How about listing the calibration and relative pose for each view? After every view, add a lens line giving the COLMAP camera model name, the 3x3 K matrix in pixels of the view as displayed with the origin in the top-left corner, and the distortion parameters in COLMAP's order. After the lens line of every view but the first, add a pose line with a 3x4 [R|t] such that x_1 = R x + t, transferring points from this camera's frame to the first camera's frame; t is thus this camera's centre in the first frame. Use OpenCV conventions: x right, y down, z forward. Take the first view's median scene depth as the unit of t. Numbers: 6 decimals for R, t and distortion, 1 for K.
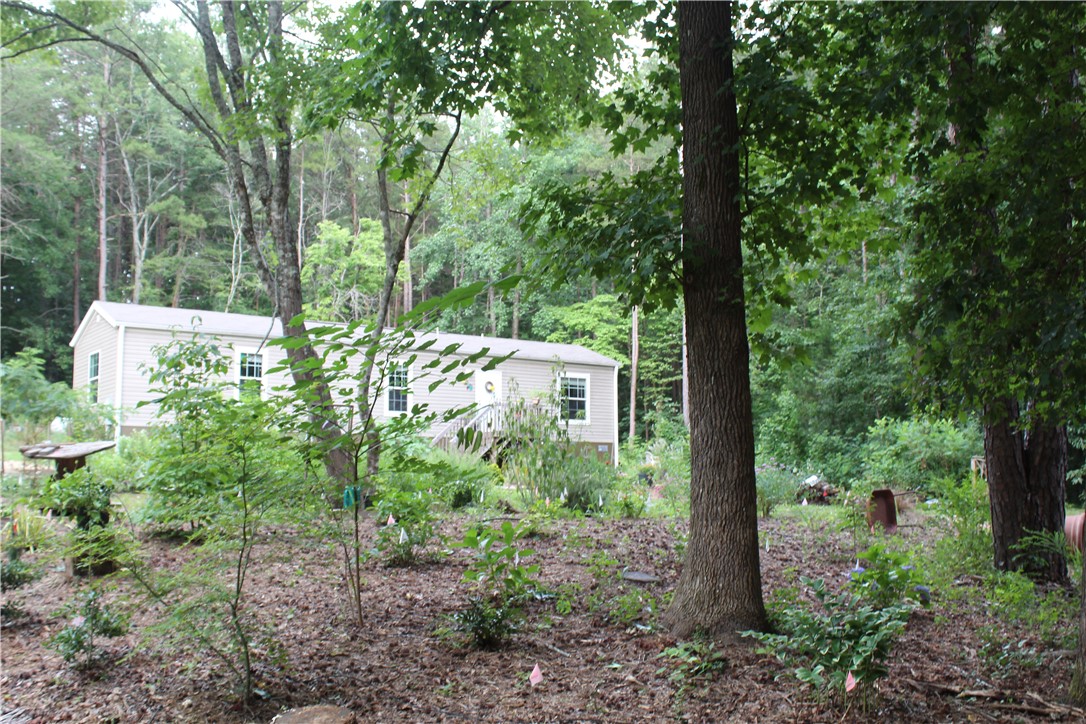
lens RADIAL K [[1159.6, 0, 544.1], [0, 1159.6, 361.0], [0, 0, 1]] dist [-0.007287, 0.000000]
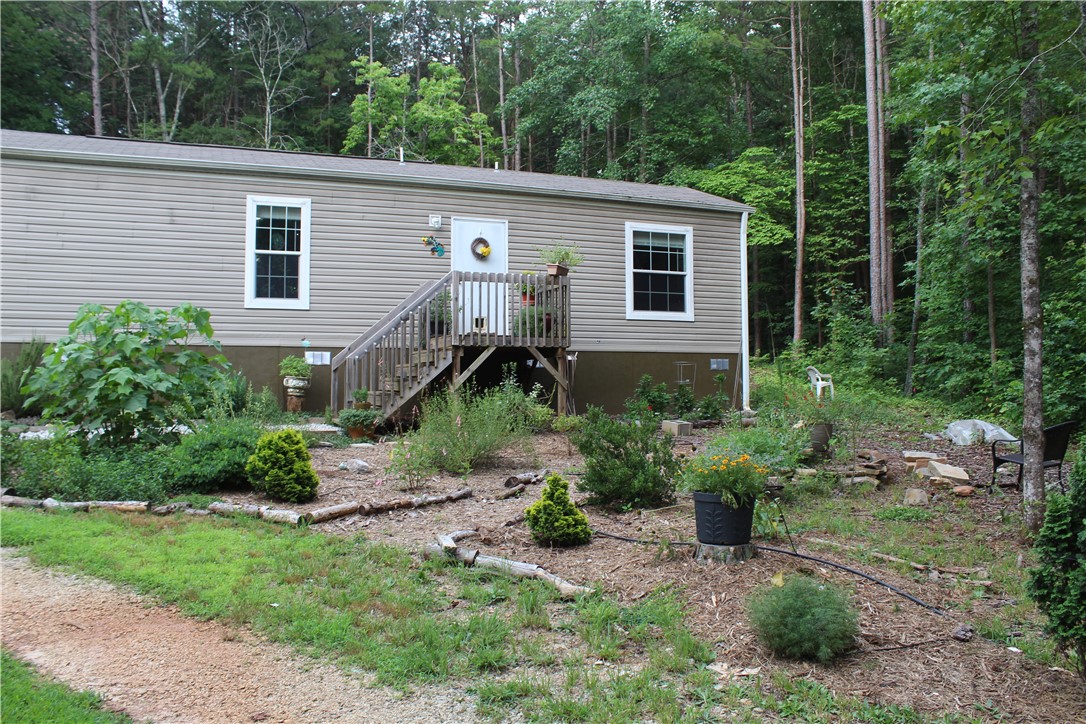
lens RADIAL K [[906.8, 0, 543.5], [0, 906.8, 363.0], [0, 0, 1]] dist [-0.147518, 0.081958]
pose [[0.973379, -0.008402, -0.229049, 0.049816], [0.028256, 0.996104, 0.083539, 0.027808], [0.227454, -0.087788, 0.969824, 0.426538]]
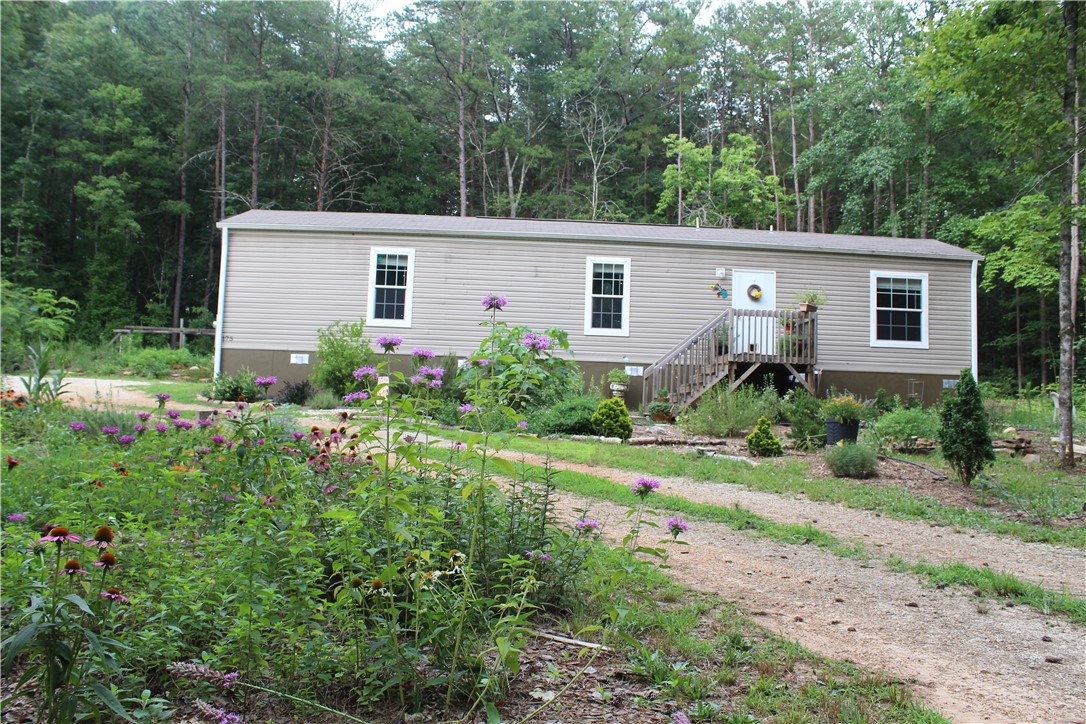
lens RADIAL K [[906.8, 0, 536.4], [0, 906.8, 357.8], [0, 0, 1]] dist [-0.147518, 0.081958]
pose [[0.834326, -0.013846, -0.551097, 0.096875], [0.028293, 0.999443, 0.017724, 0.033290], [0.550545, -0.030380, 0.834253, 0.334400]]
